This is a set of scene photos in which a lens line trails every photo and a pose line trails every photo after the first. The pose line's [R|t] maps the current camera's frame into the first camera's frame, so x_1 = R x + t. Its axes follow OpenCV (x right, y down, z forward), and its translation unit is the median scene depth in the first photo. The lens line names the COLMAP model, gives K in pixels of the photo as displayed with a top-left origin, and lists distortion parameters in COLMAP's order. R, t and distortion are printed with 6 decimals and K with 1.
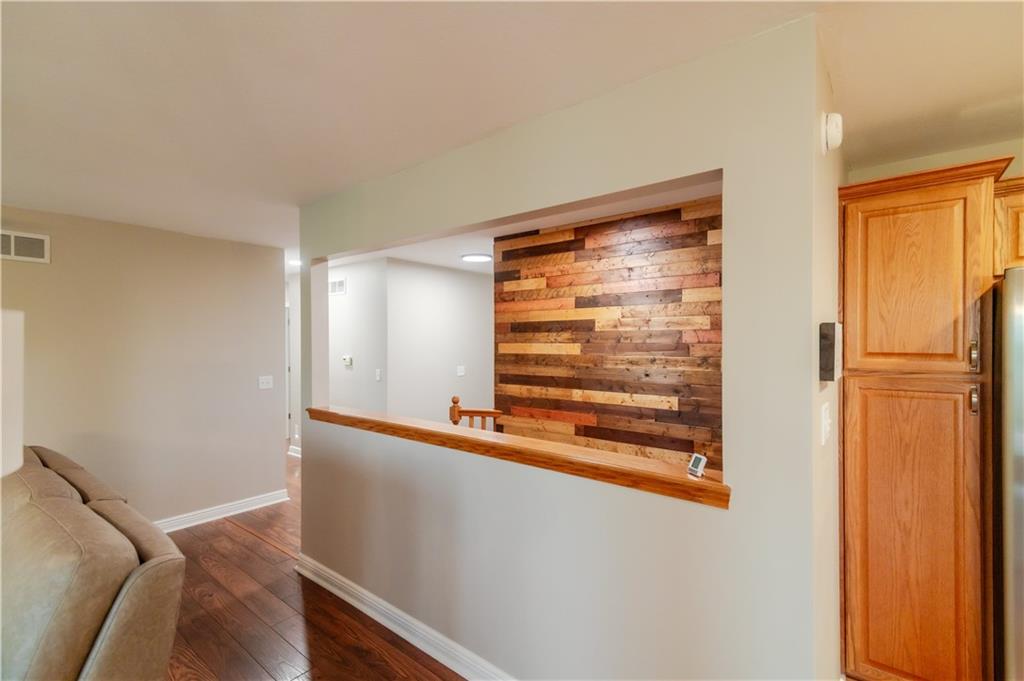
lens RADIAL K [[459.0, 0, 514.4], [0, 459.0, 342.4], [0, 0, 1]] dist [0.015263, -0.000525]
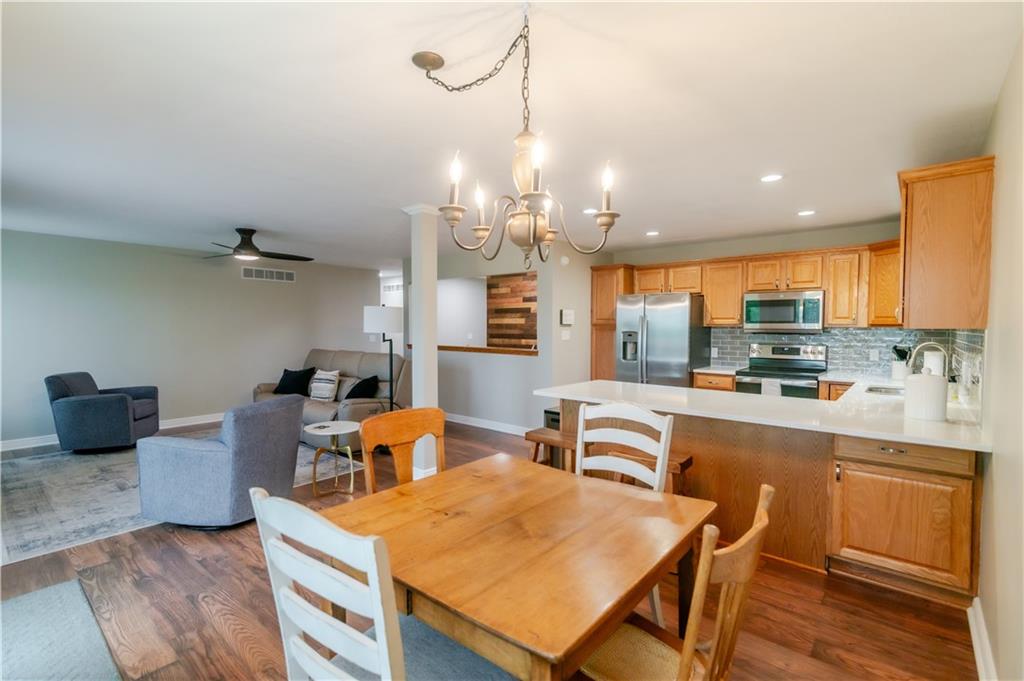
lens RADIAL K [[470.6, 0, 516.9], [0, 470.6, 342.1], [0, 0, 1]] dist [0.015066, -0.000257]
pose [[0.999861, 0.004390, -0.016094, 0.139883], [-0.003893, 0.999517, 0.030833, 0.046027], [0.016221, -0.030766, 0.999395, -1.240225]]
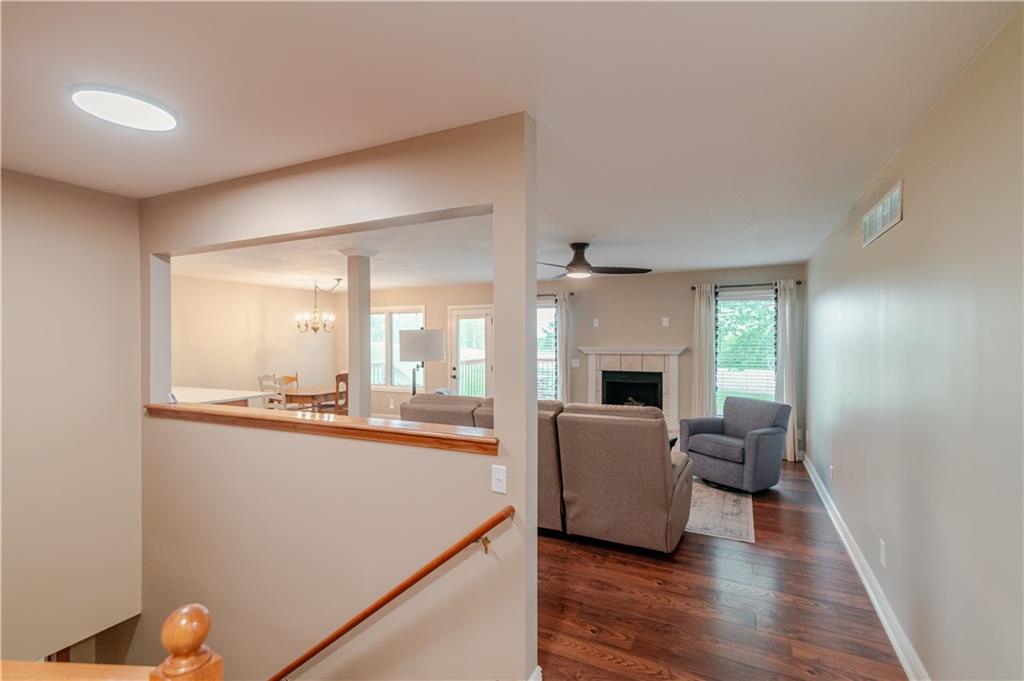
lens RADIAL K [[465.9, 0, 513.7], [0, 465.9, 342.7], [0, 0, 1]] dist [0.015012, -0.000810]
pose [[-0.974930, 0.006667, -0.222412, -0.255424], [0.004124, 0.999921, 0.011898, 0.004078], [0.222474, 0.010682, -0.974880, 1.423669]]
